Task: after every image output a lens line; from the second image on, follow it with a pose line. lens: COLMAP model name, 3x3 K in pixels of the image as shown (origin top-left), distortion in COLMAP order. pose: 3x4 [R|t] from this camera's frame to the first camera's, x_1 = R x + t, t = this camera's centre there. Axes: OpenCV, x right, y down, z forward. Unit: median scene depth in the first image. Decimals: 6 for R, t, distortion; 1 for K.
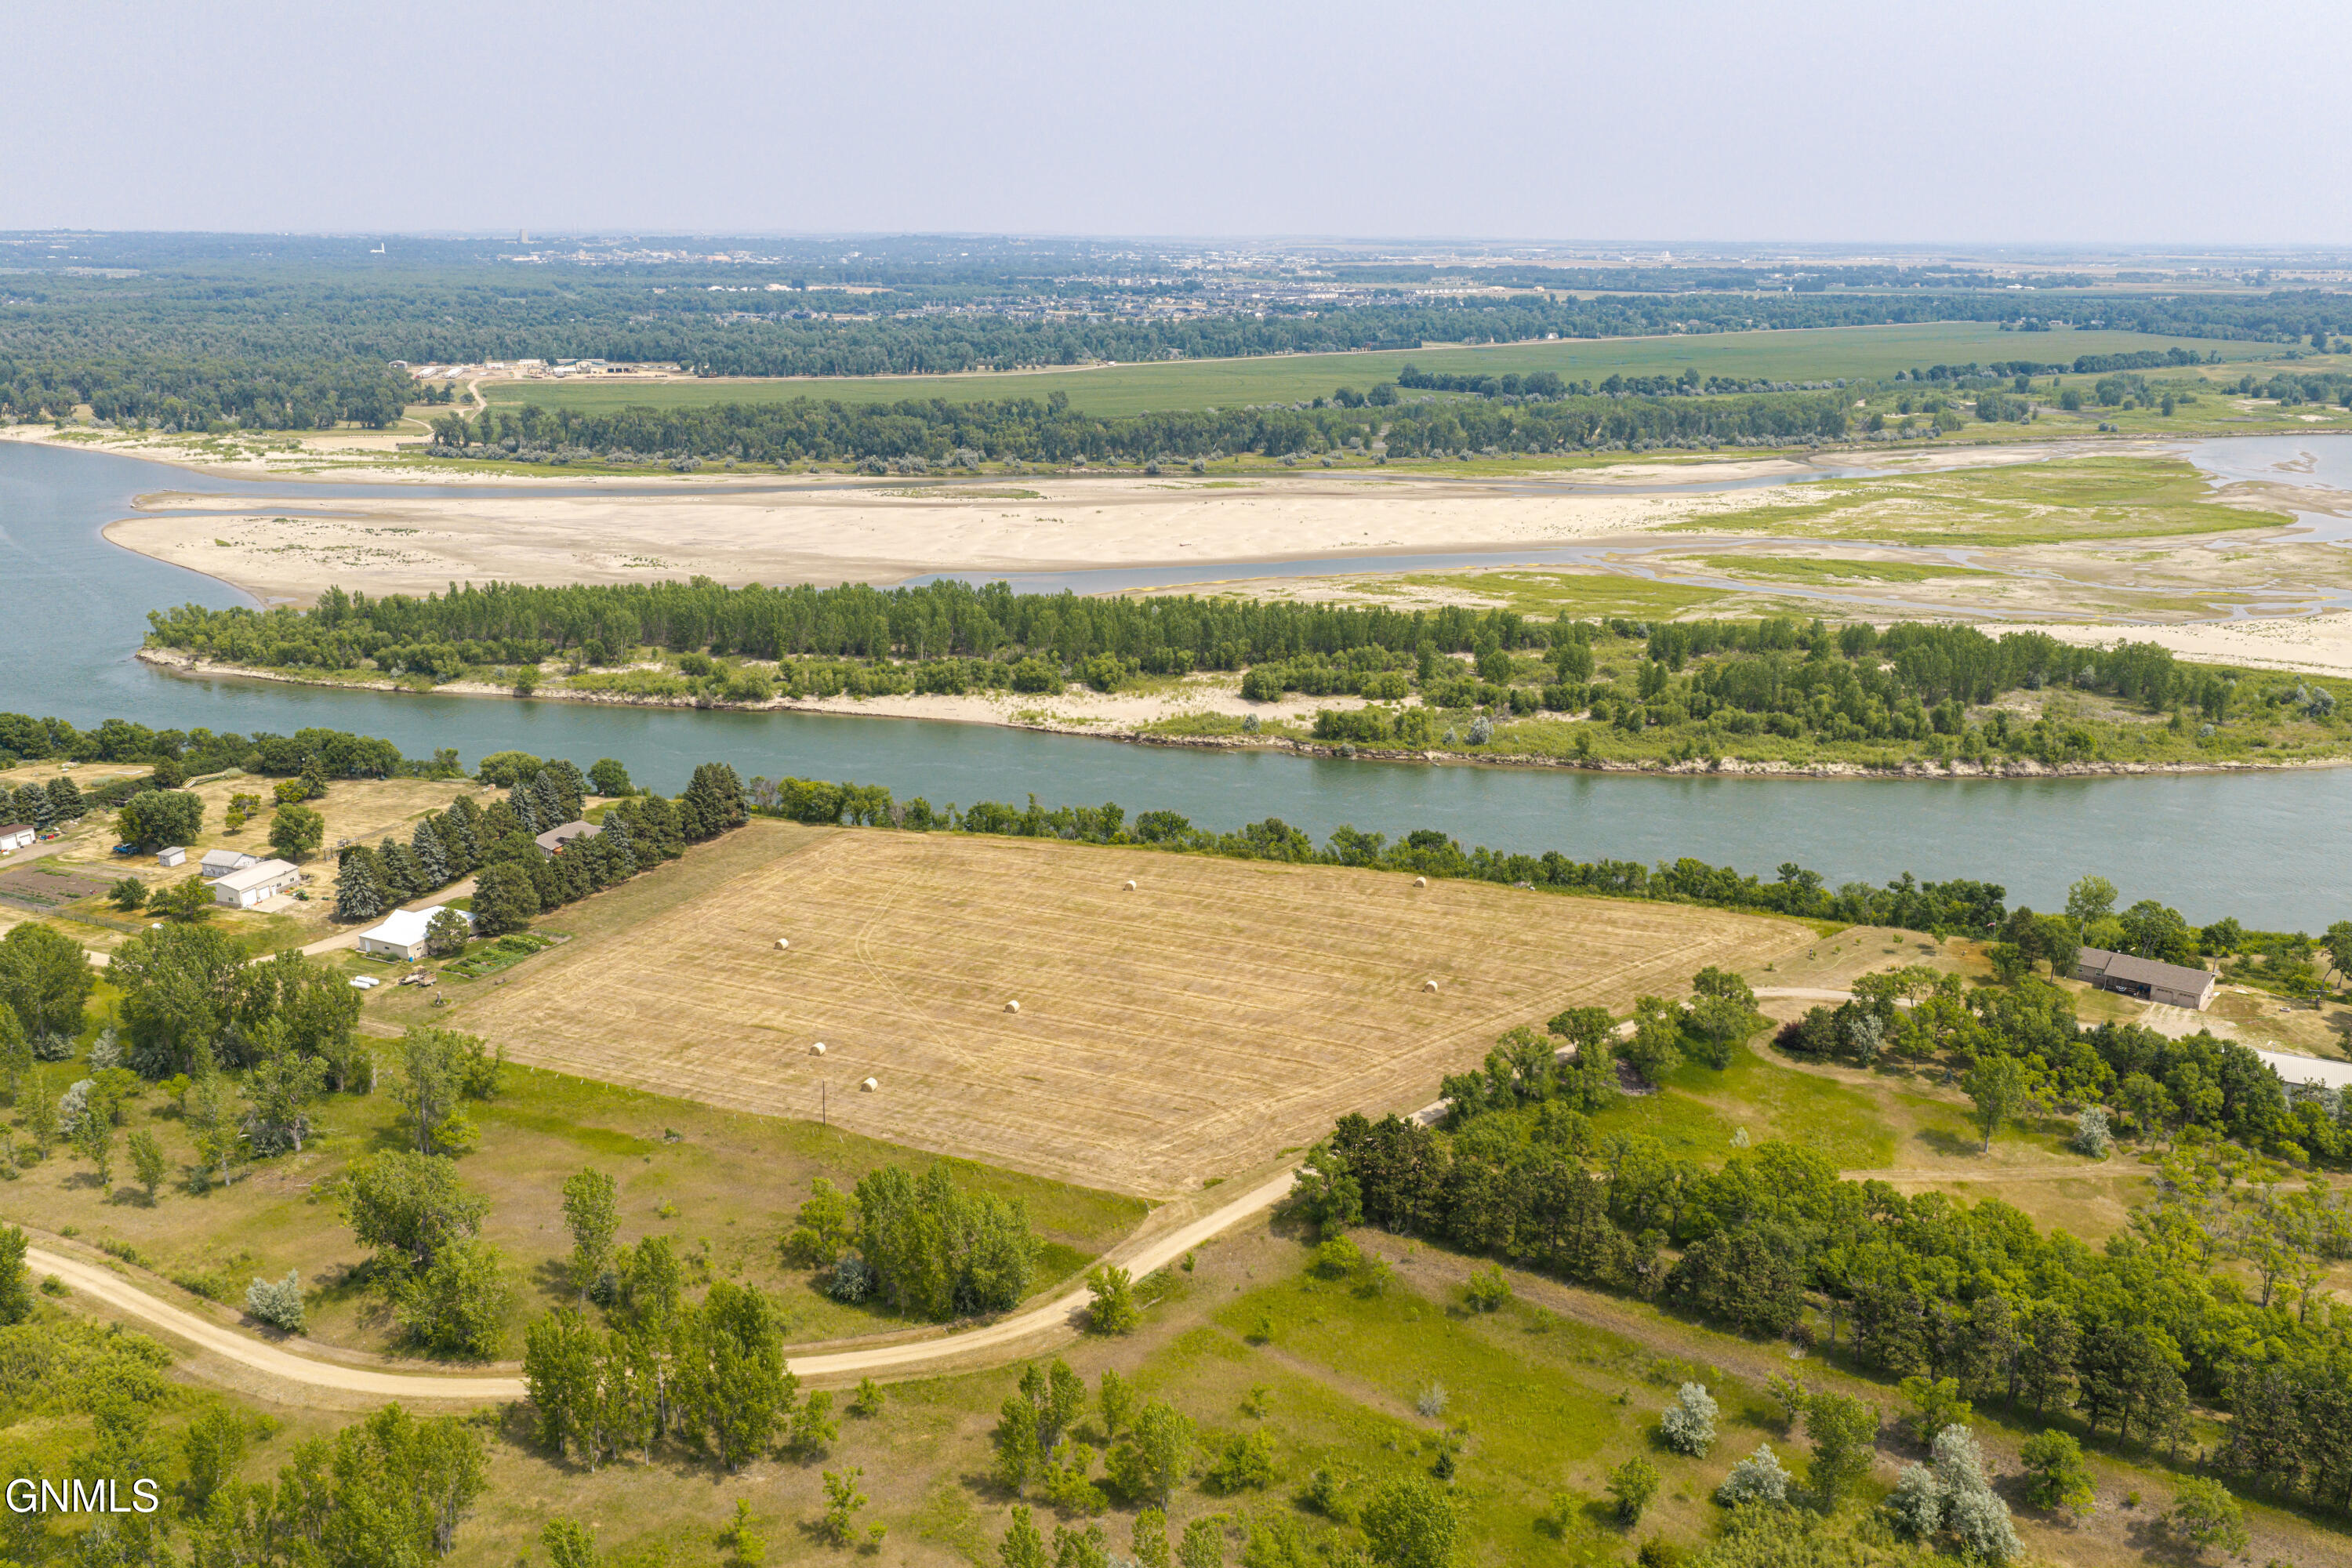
lens RADIAL K [[1937.8, 0, 1180.3], [0, 1937.8, 788.3], [0, 0, 1]] dist [0.013654, -0.026714]
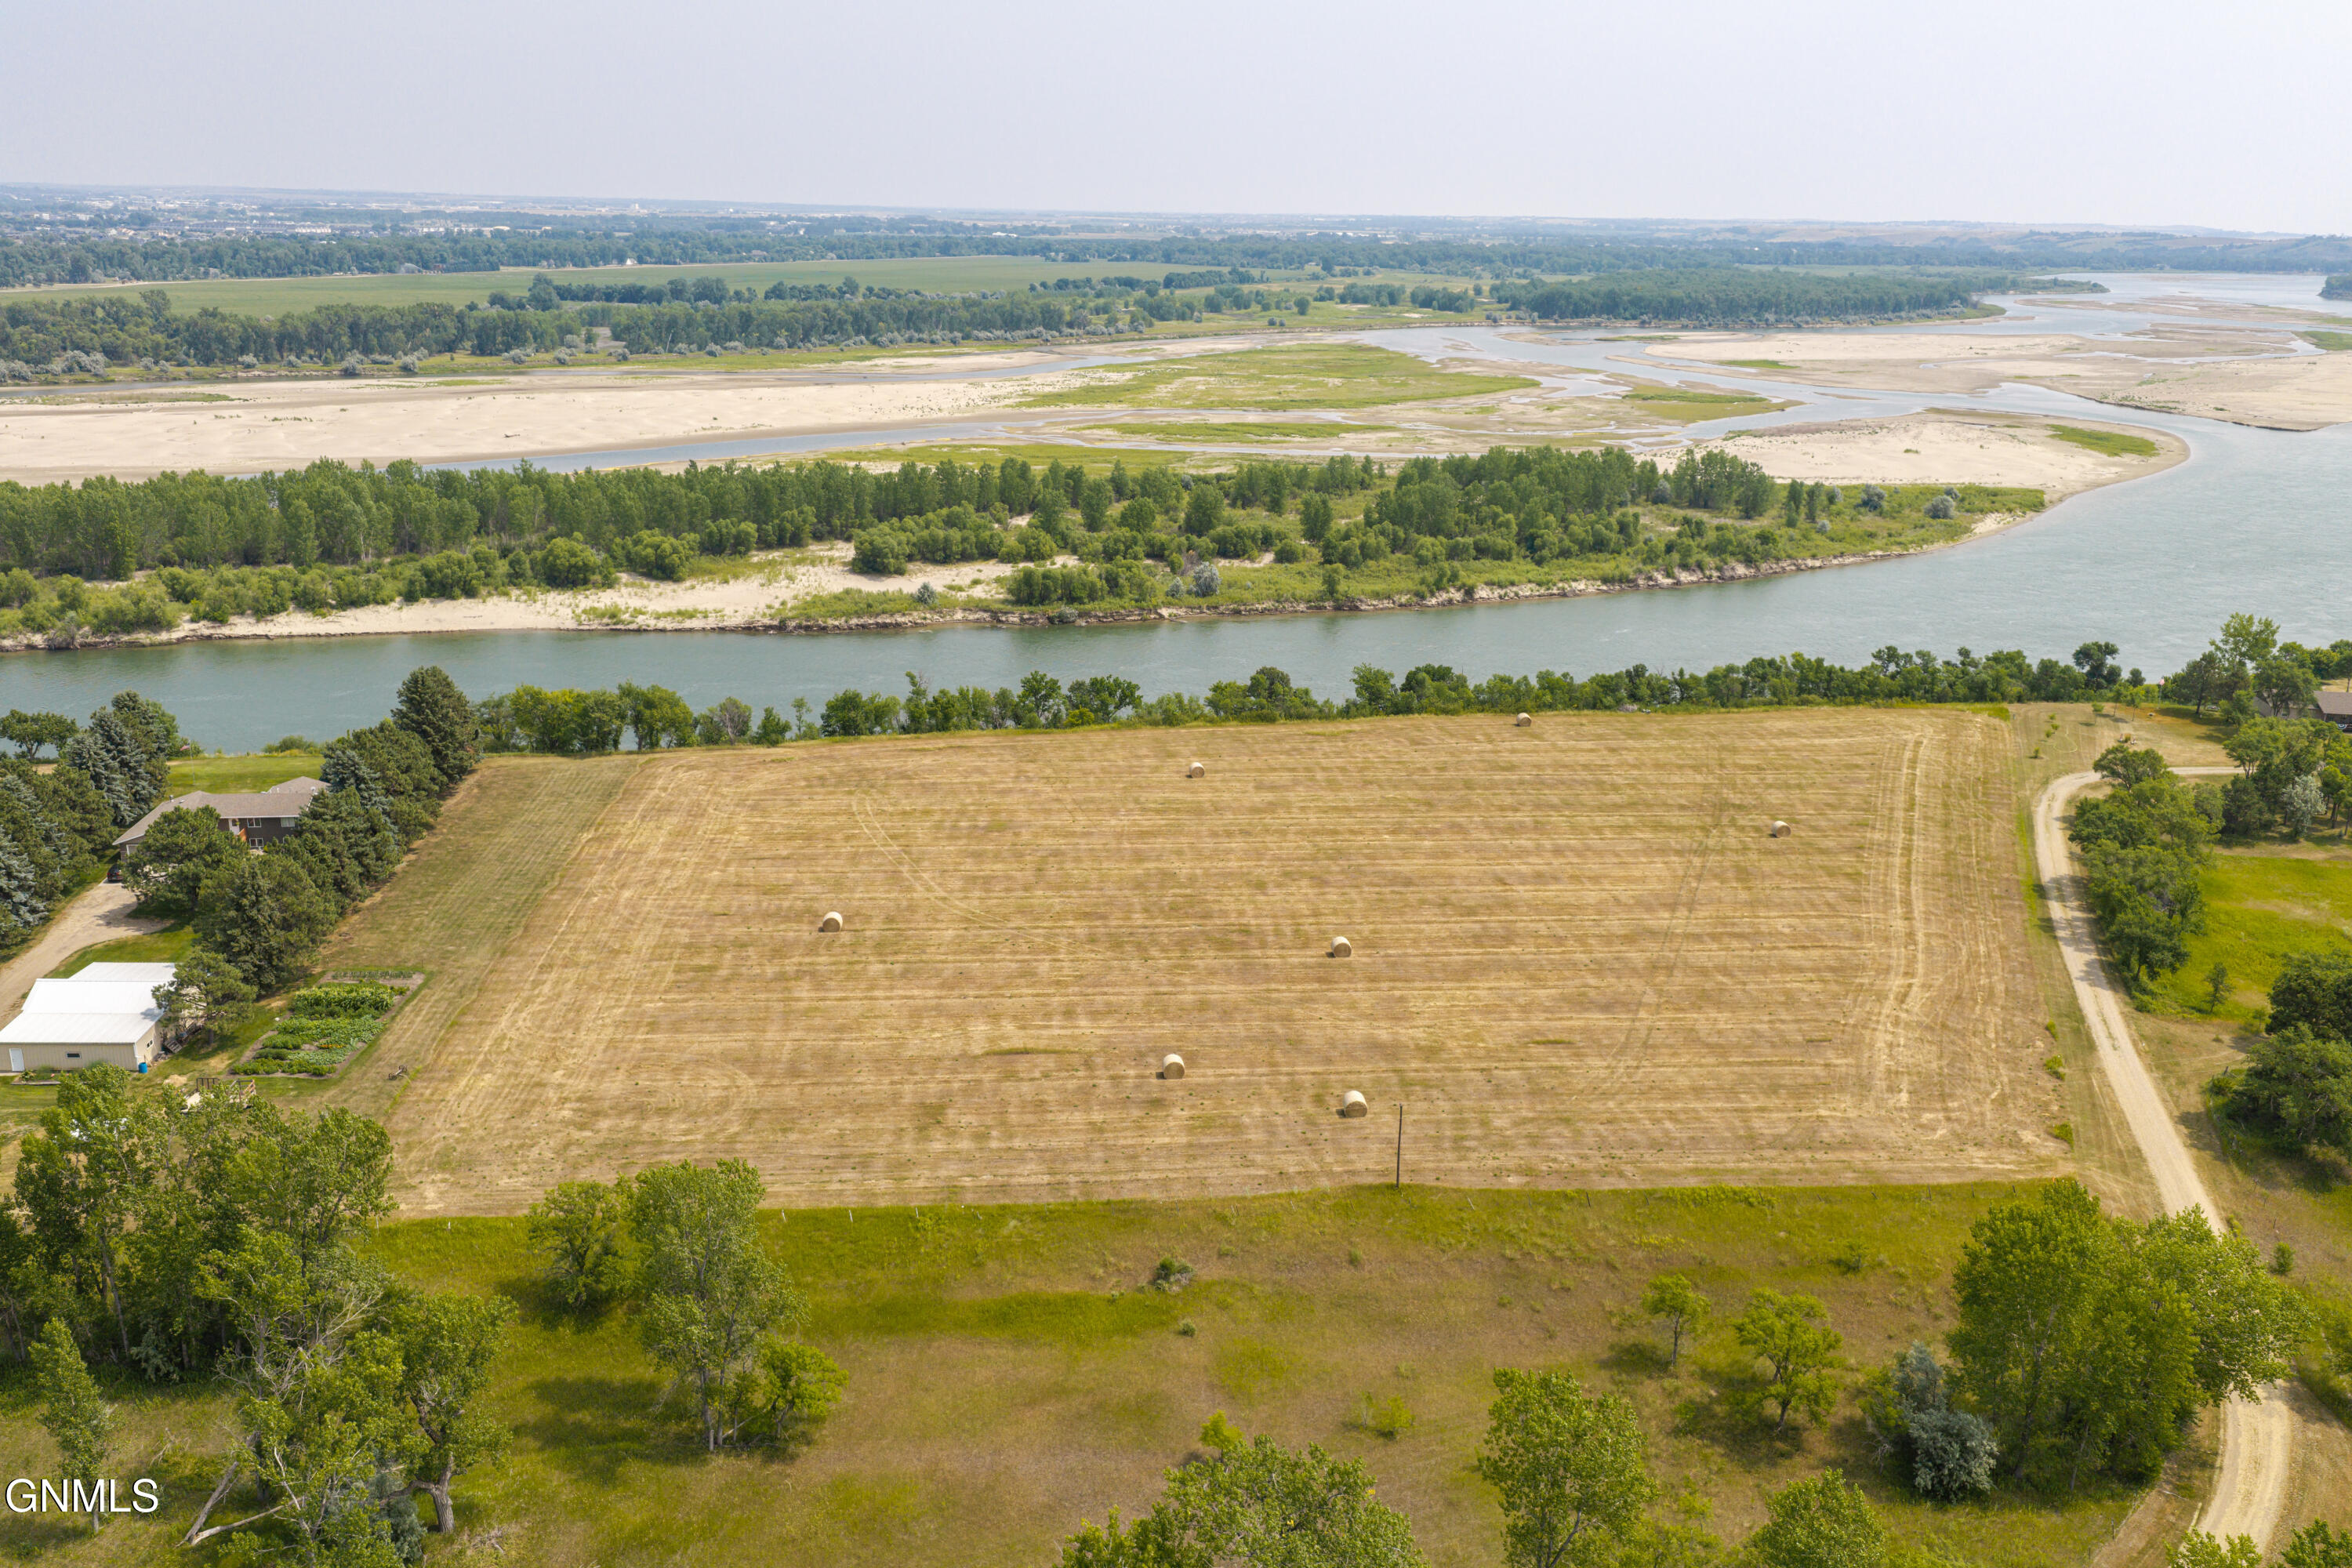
lens RADIAL K [[1937.8, 0, 1176.5], [0, 1937.8, 776.7], [0, 0, 1]] dist [0.013654, -0.026714]
pose [[0.875148, -0.122616, 0.468060, -0.229023], [0.115587, 0.992329, 0.043841, 0.014534], [-0.469846, 0.015734, 0.882608, 0.266812]]
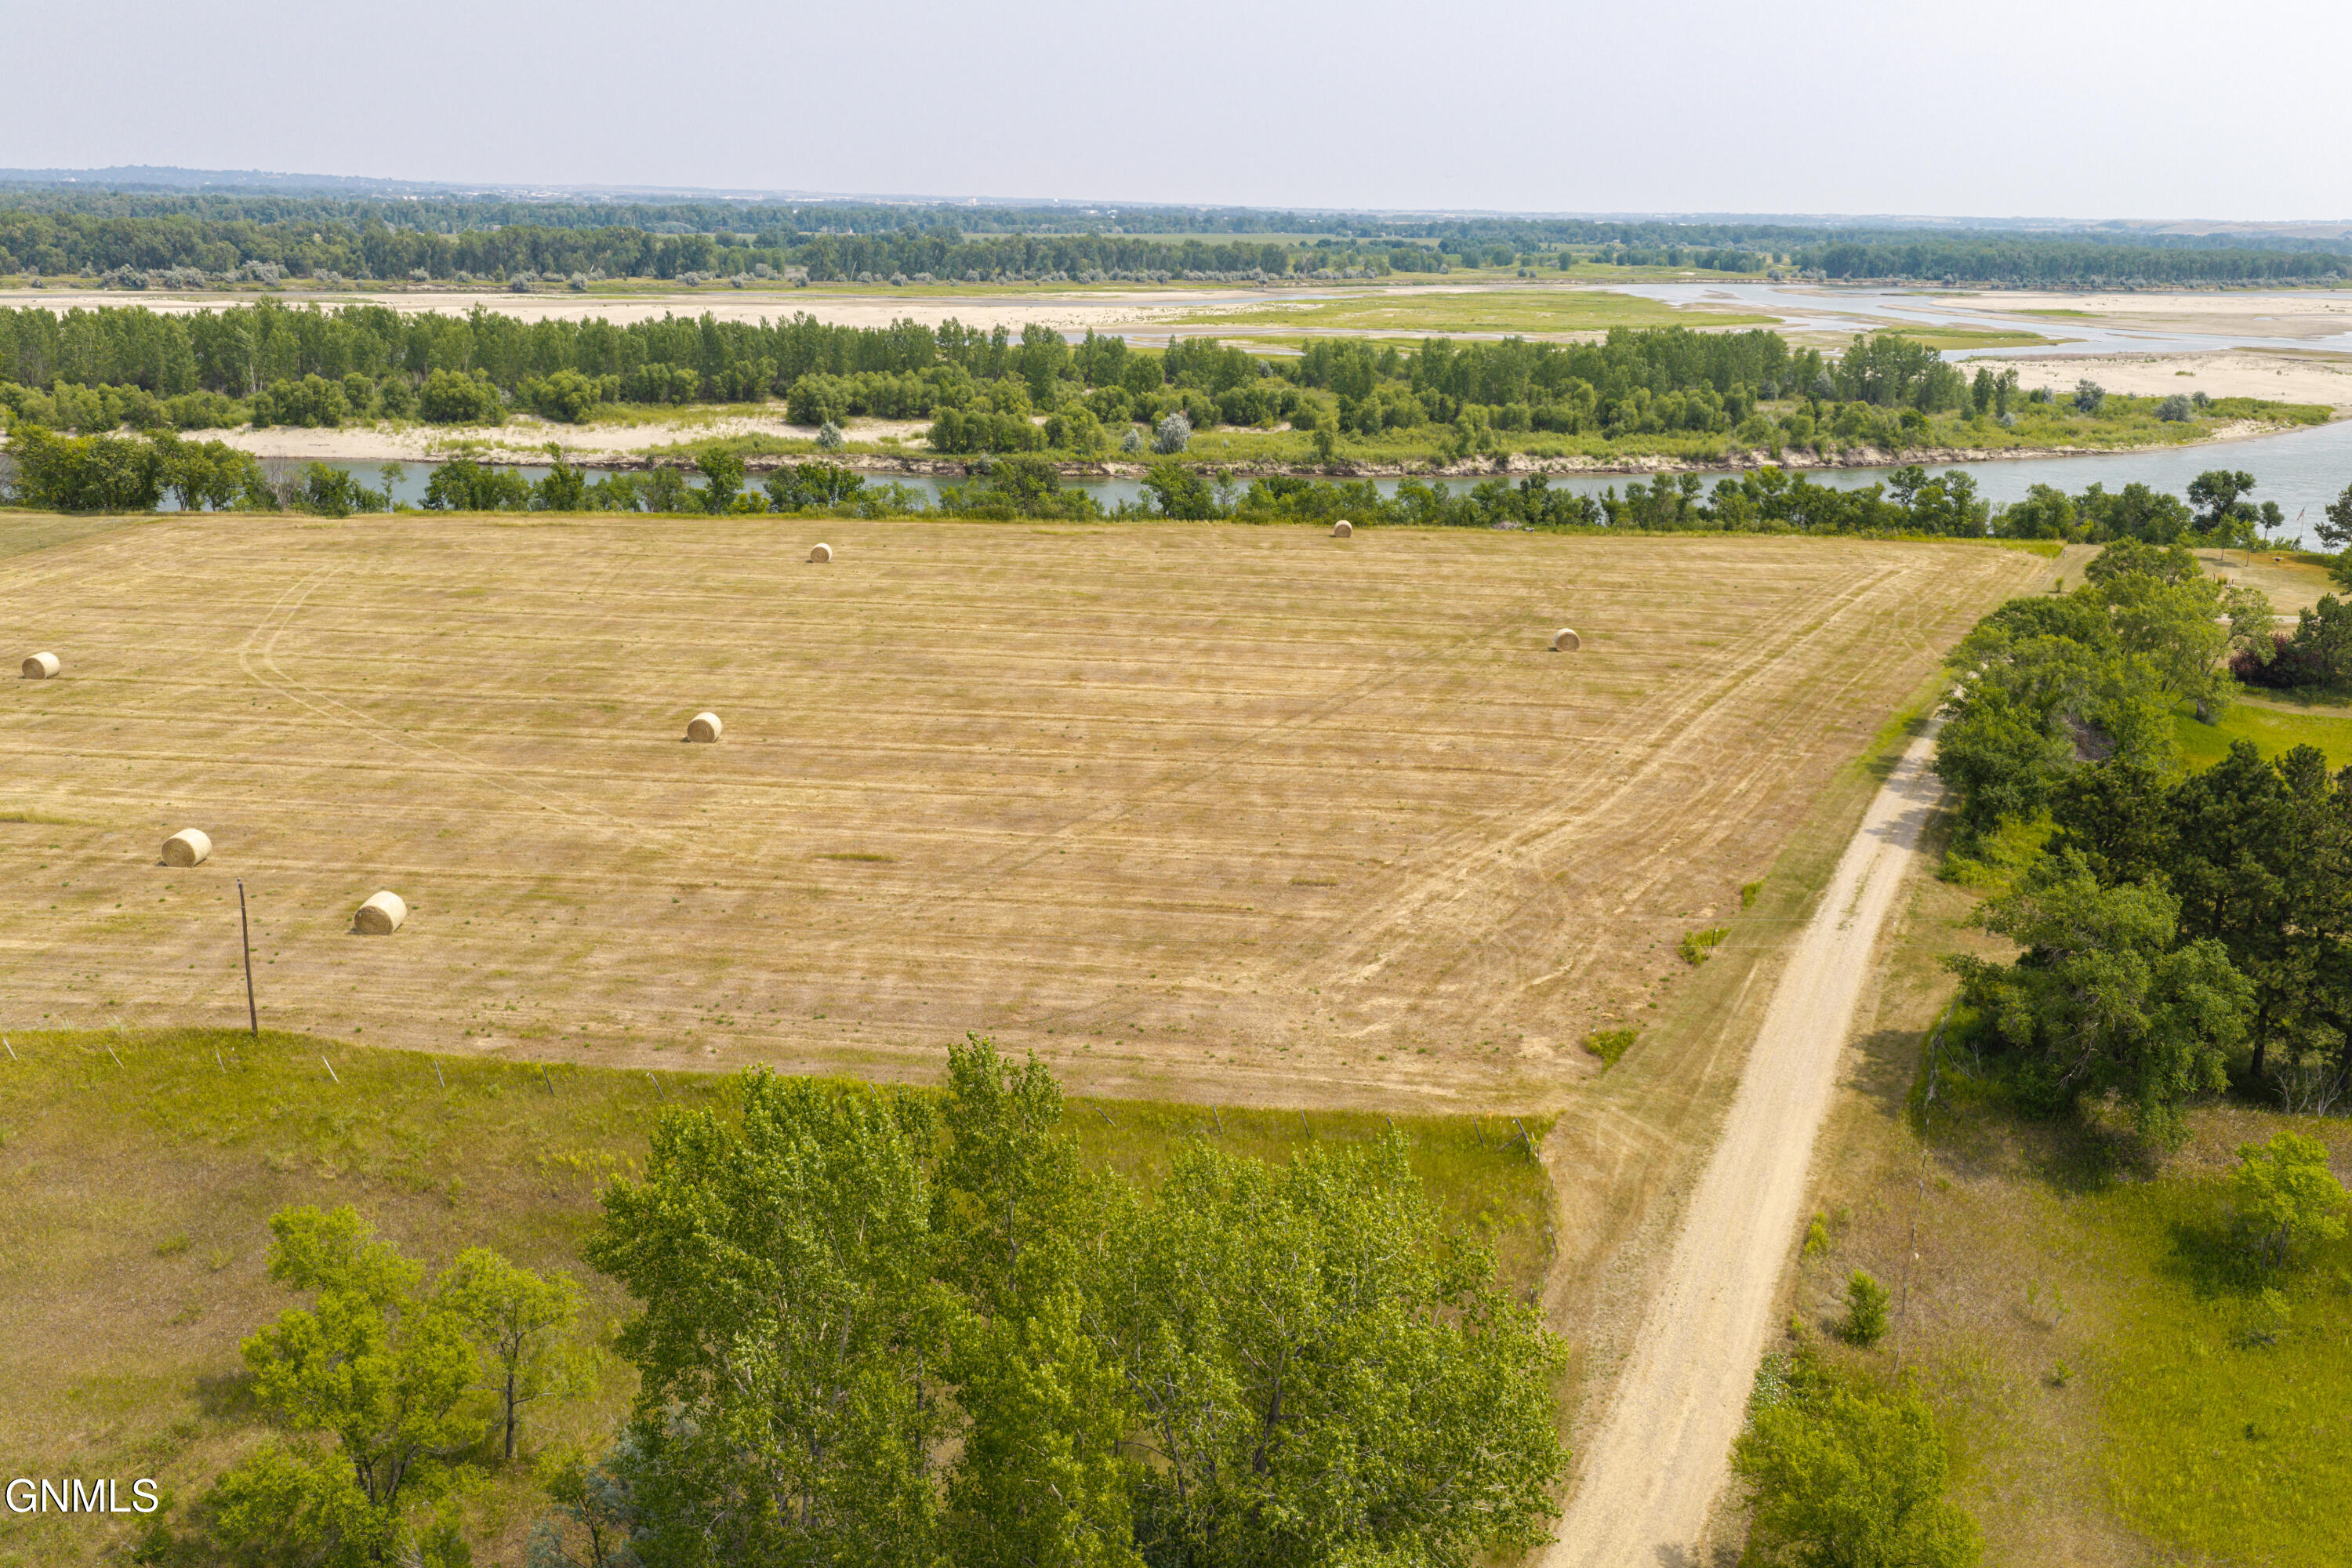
lens RADIAL K [[1937.8, 0, 1165.0], [0, 1937.8, 790.4], [0, 0, 1]] dist [0.013654, -0.026714]
pose [[0.944549, -0.080847, 0.318261, -0.069474], [0.073221, 0.996670, 0.035873, 0.065596], [-0.320102, -0.010581, 0.947324, 0.326659]]
